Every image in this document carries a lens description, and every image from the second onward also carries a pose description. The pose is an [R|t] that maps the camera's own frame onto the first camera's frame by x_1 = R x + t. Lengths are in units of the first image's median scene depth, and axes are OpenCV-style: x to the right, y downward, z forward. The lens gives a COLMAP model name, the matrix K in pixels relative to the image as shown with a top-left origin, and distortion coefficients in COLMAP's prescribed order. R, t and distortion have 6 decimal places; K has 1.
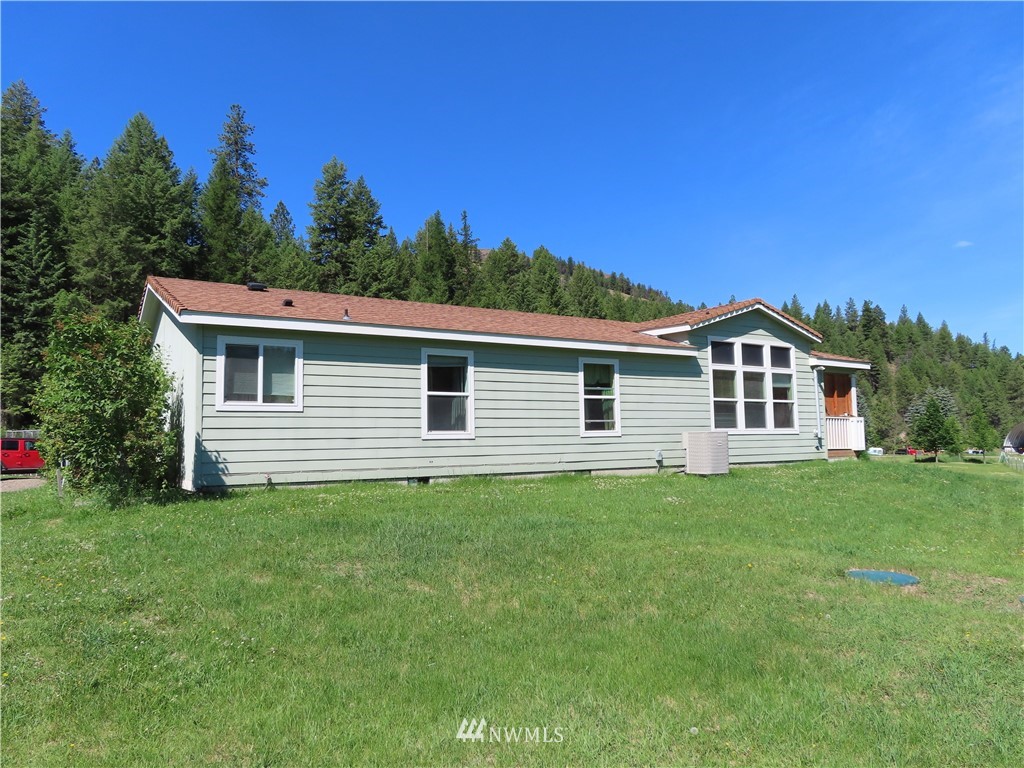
lens RADIAL K [[769.4, 0, 512.0], [0, 769.4, 384.0], [0, 0, 1]] dist [-0.002510, -0.001183]
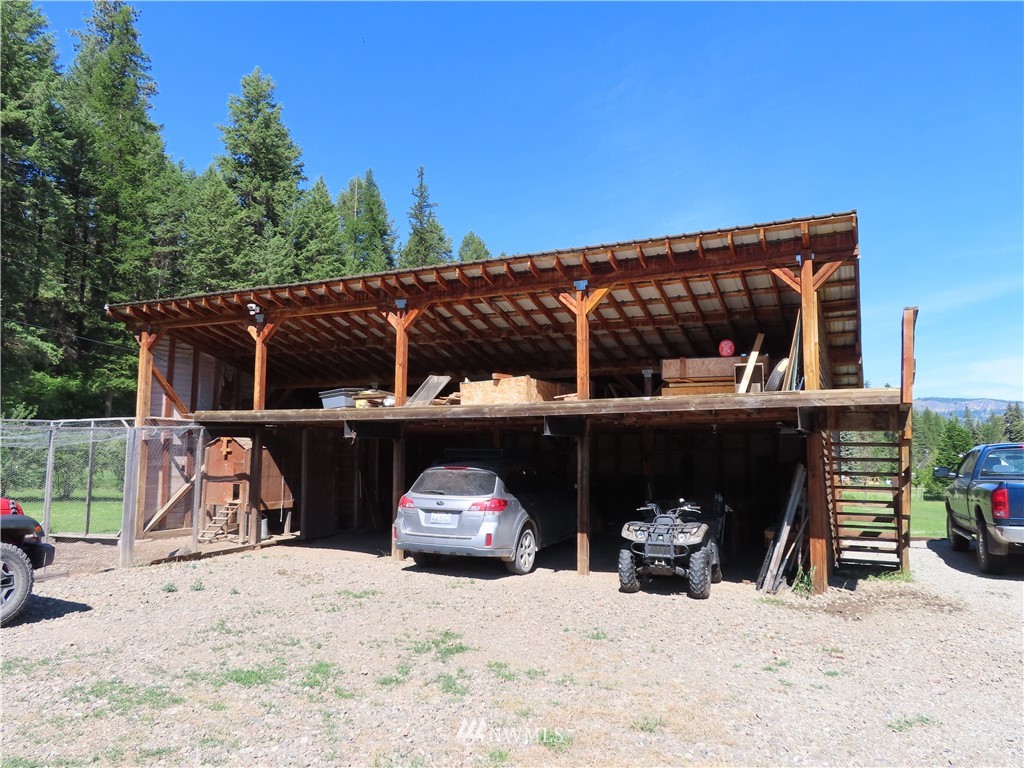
lens RADIAL K [[734.8, 0, 512.0], [0, 734.8, 384.0], [0, 0, 1]] dist [-0.004987, -0.001781]
pose [[0.963085, 0.052720, 0.263984, -0.250075], [-0.046011, 0.998443, -0.031538, 0.028956], [-0.265235, 0.018228, 0.964011, 0.388884]]
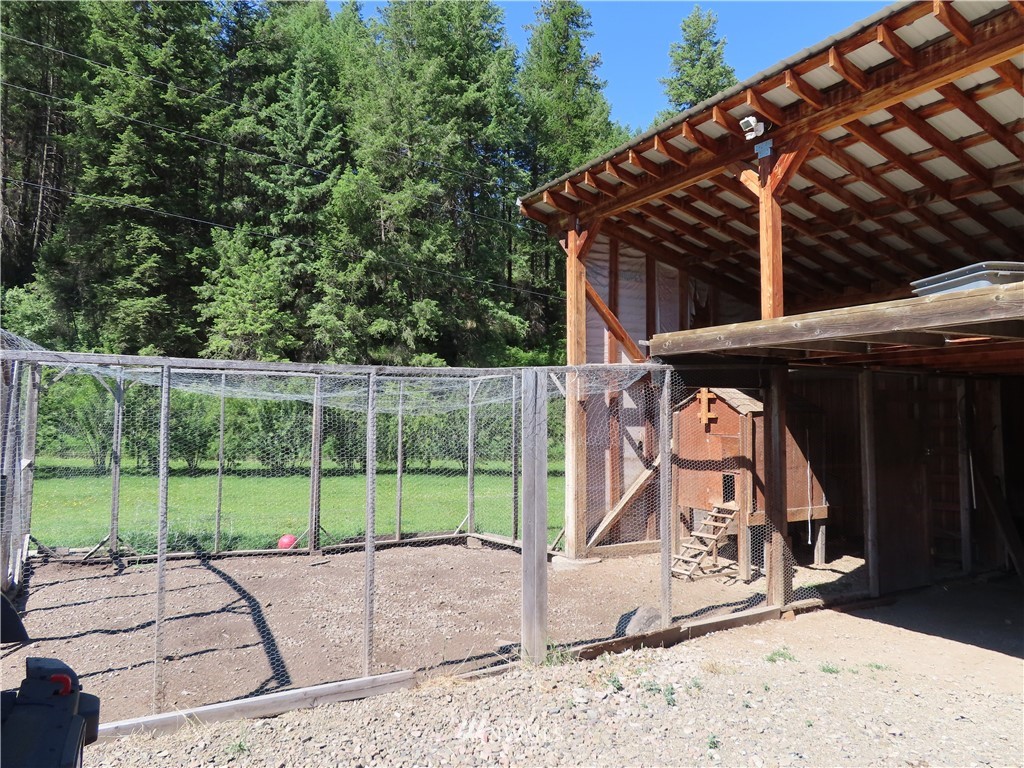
lens RADIAL K [[734.8, 0, 512.0], [0, 734.8, 384.0], [0, 0, 1]] dist [-0.004987, -0.001781]
pose [[0.945985, 0.003255, -0.324193, -0.263156], [0.004322, 0.999734, 0.022650, 0.036603], [0.324181, -0.022827, 0.945720, 0.485060]]
